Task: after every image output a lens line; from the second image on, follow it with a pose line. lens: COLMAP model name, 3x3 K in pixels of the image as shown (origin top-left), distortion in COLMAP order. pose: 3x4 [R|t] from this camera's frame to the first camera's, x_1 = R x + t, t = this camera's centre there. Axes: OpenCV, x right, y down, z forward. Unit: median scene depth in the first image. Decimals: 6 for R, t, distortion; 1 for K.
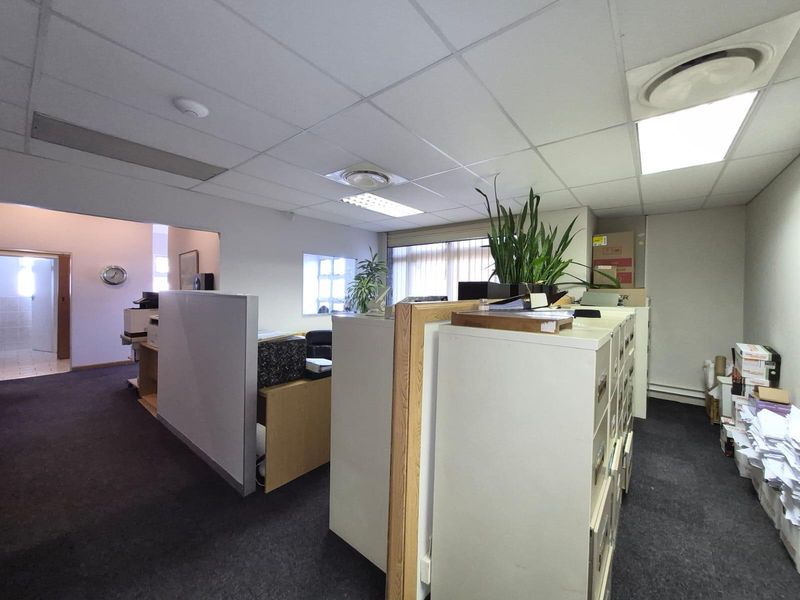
lens RADIAL K [[317.3, 0, 400.0], [0, 317.3, 300.0], [0, 0, 1]] dist [0.000951, -0.000008]
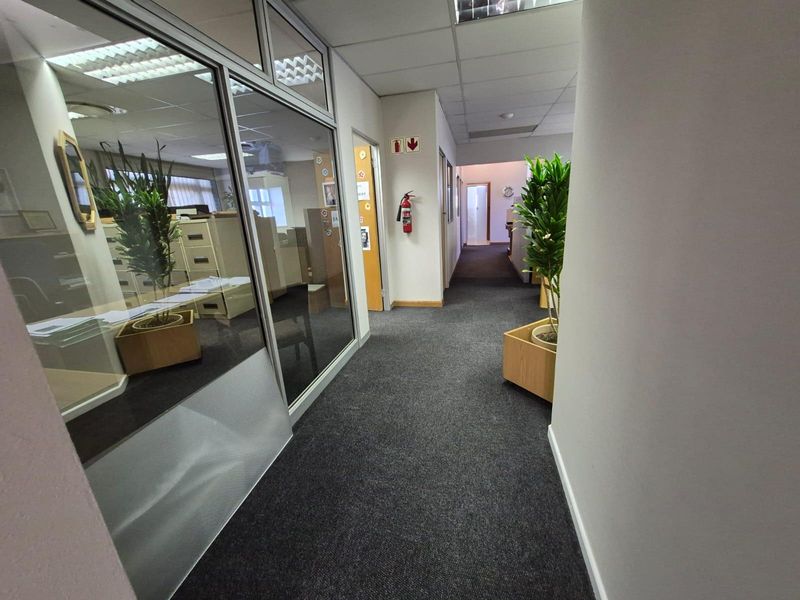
lens RADIAL K [[317.3, 0, 400.0], [0, 317.3, 300.0], [0, 0, 1]] dist [0.000951, -0.000008]
pose [[0.430224, 0.192794, -0.881894, 0.639887], [0.059325, 0.968778, 0.240729, 0.057773], [0.900771, -0.155885, 0.405354, -0.432108]]
